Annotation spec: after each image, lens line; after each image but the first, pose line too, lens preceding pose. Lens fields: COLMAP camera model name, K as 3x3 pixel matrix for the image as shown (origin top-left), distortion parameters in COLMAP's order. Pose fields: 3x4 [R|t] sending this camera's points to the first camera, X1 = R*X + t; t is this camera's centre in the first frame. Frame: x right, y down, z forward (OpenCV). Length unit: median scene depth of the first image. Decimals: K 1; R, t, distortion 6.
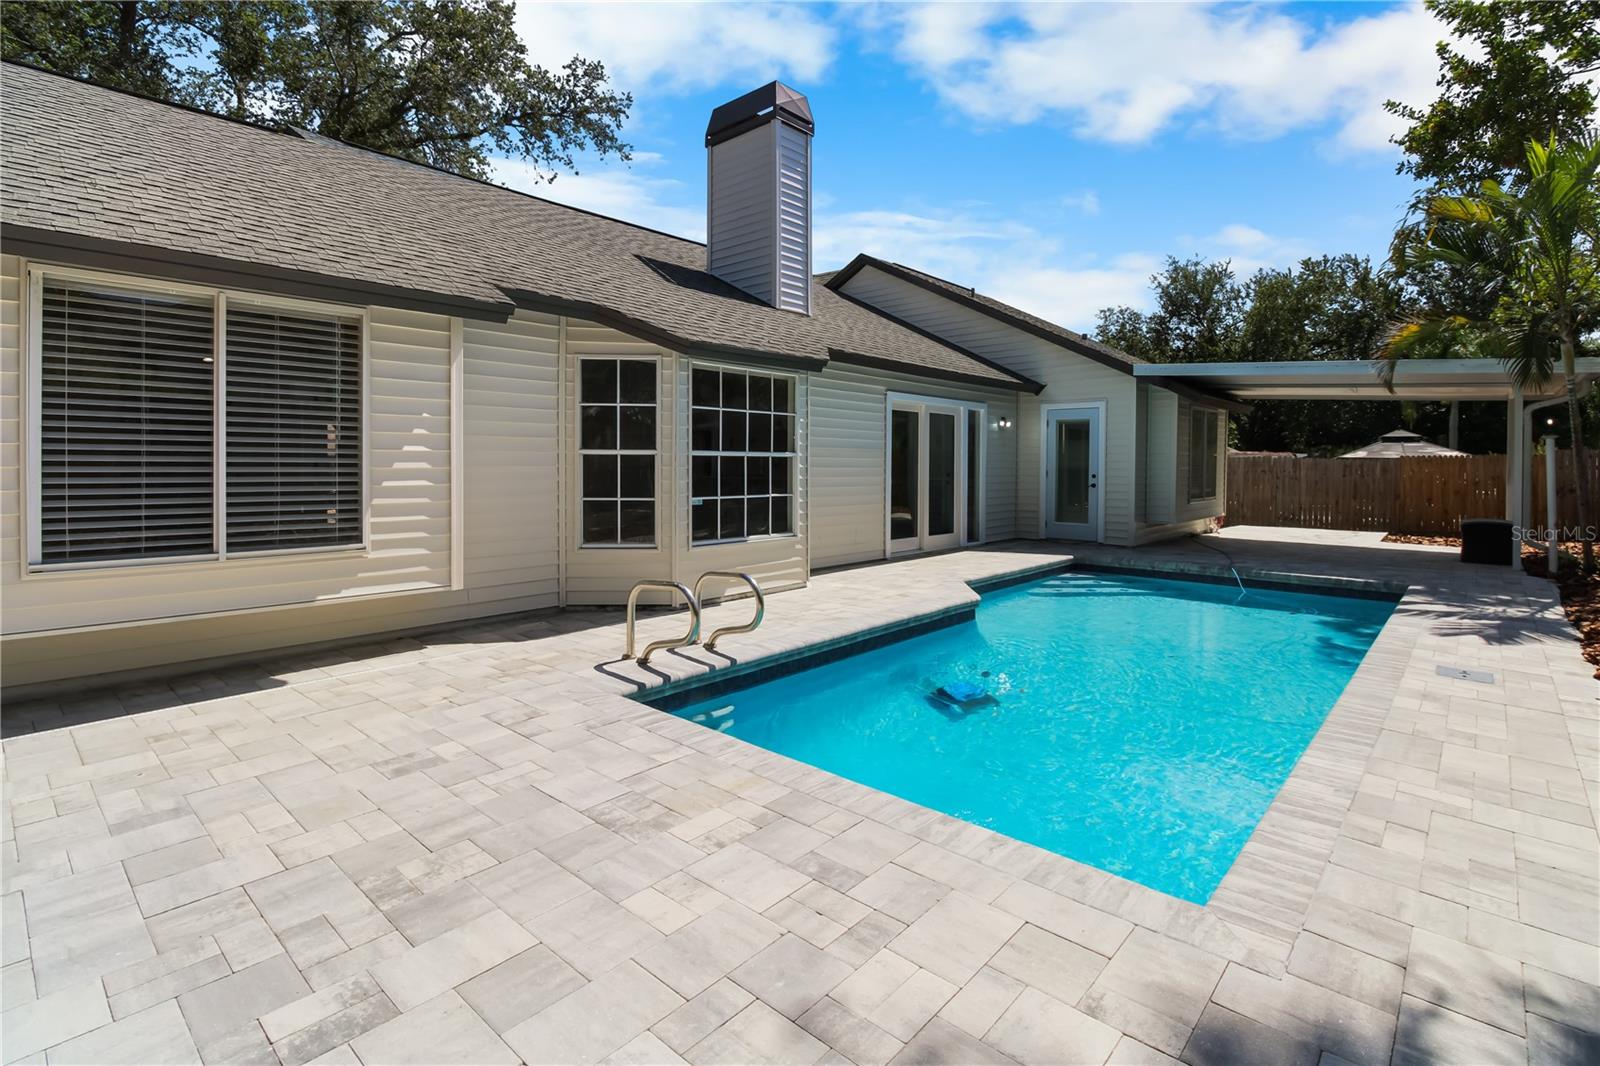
lens RADIAL K [[750.8, 0, 830.8], [0, 750.8, 478.3], [0, 0, 1]] dist [-0.007664, -0.005531]
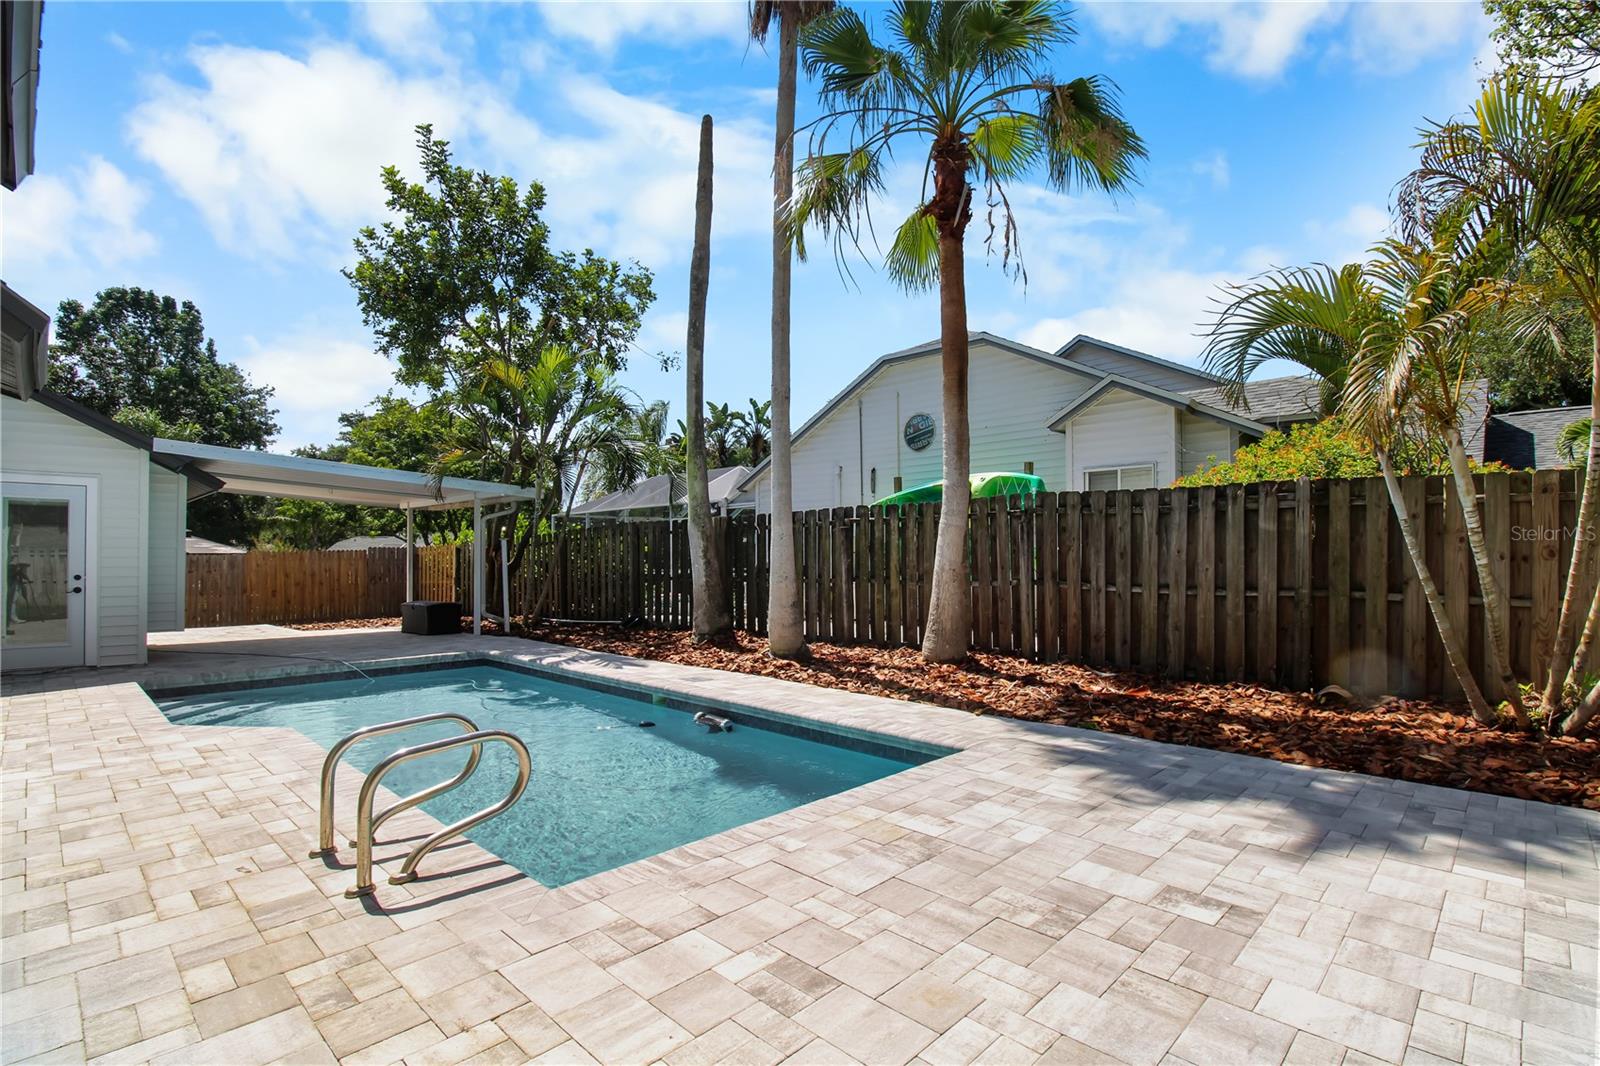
lens RADIAL K [[750.8, 0, 804.5], [0, 750.8, 555.6], [0, 0, 1]] dist [-0.007664, -0.005531]
pose [[0.062850, -0.000826, 0.998023, -0.617590], [0.024494, 0.999700, -0.000715, -0.011309], [-0.997722, 0.024490, 0.062851, 0.452381]]
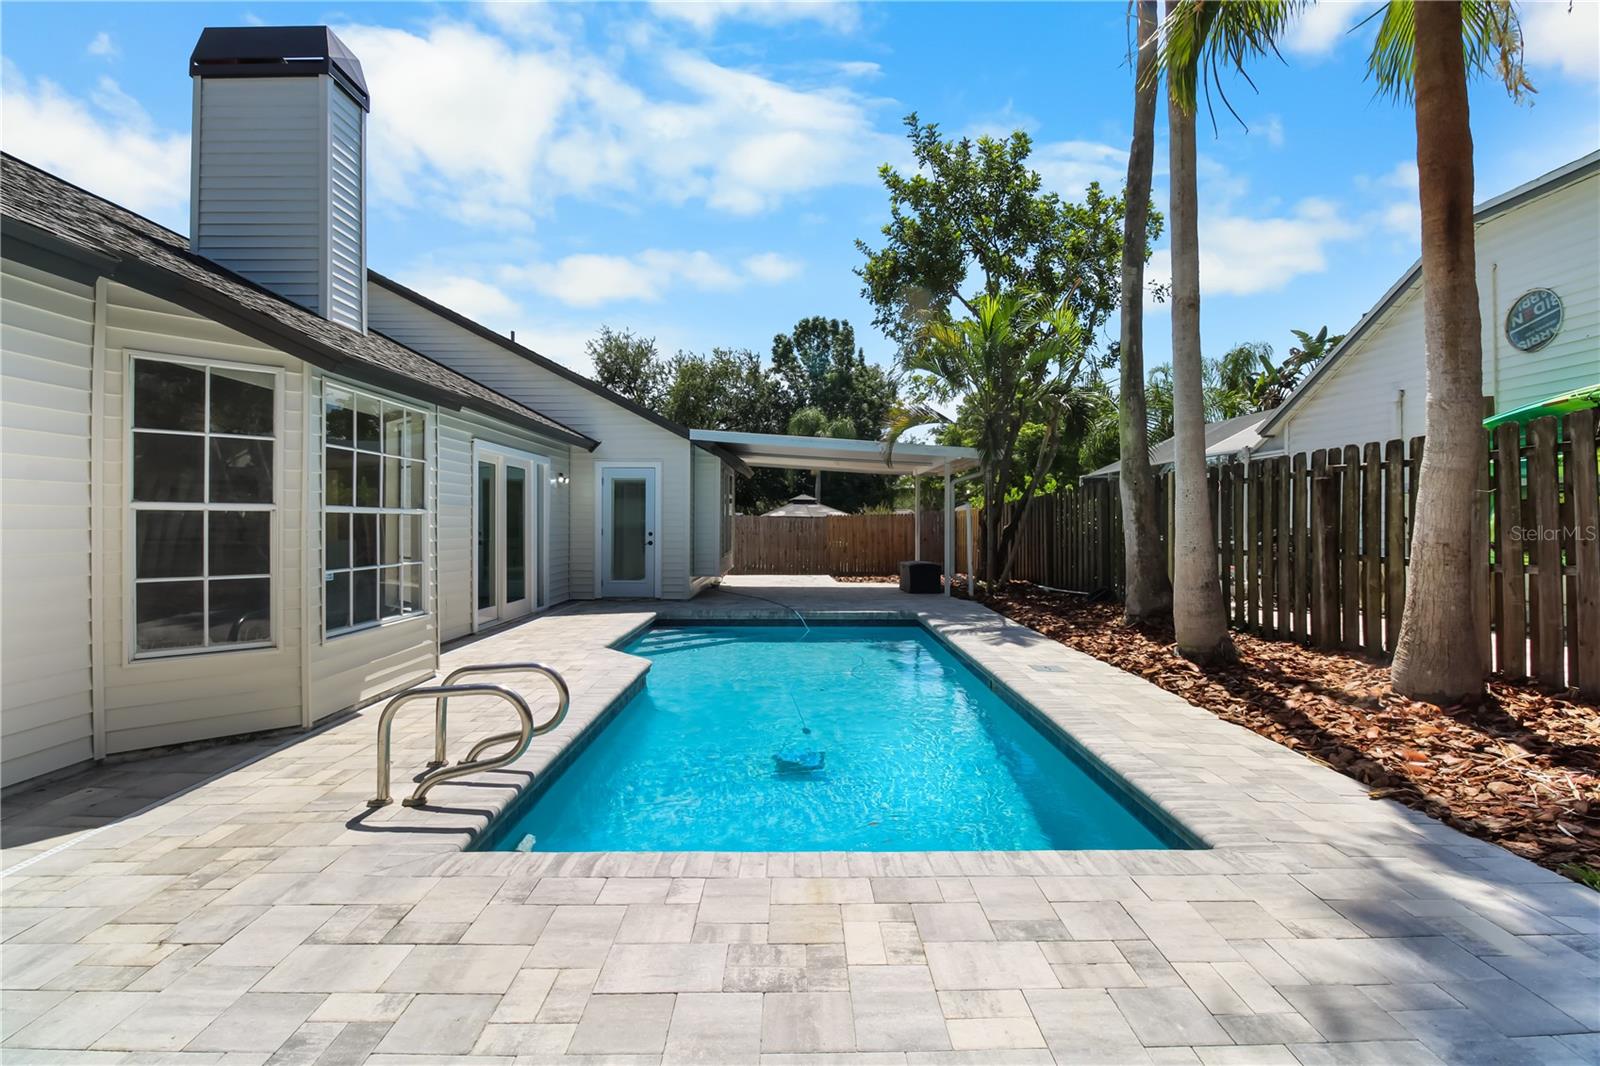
lens RADIAL K [[750.8, 0, 807.5], [0, 750.8, 529.1], [0, 0, 1]] dist [-0.007664, -0.005531]
pose [[0.748835, -0.009159, 0.662693, -0.319520], [0.015401, 0.999875, -0.003583, -0.004764], [-0.662577, 0.012889, 0.748883, 0.159203]]
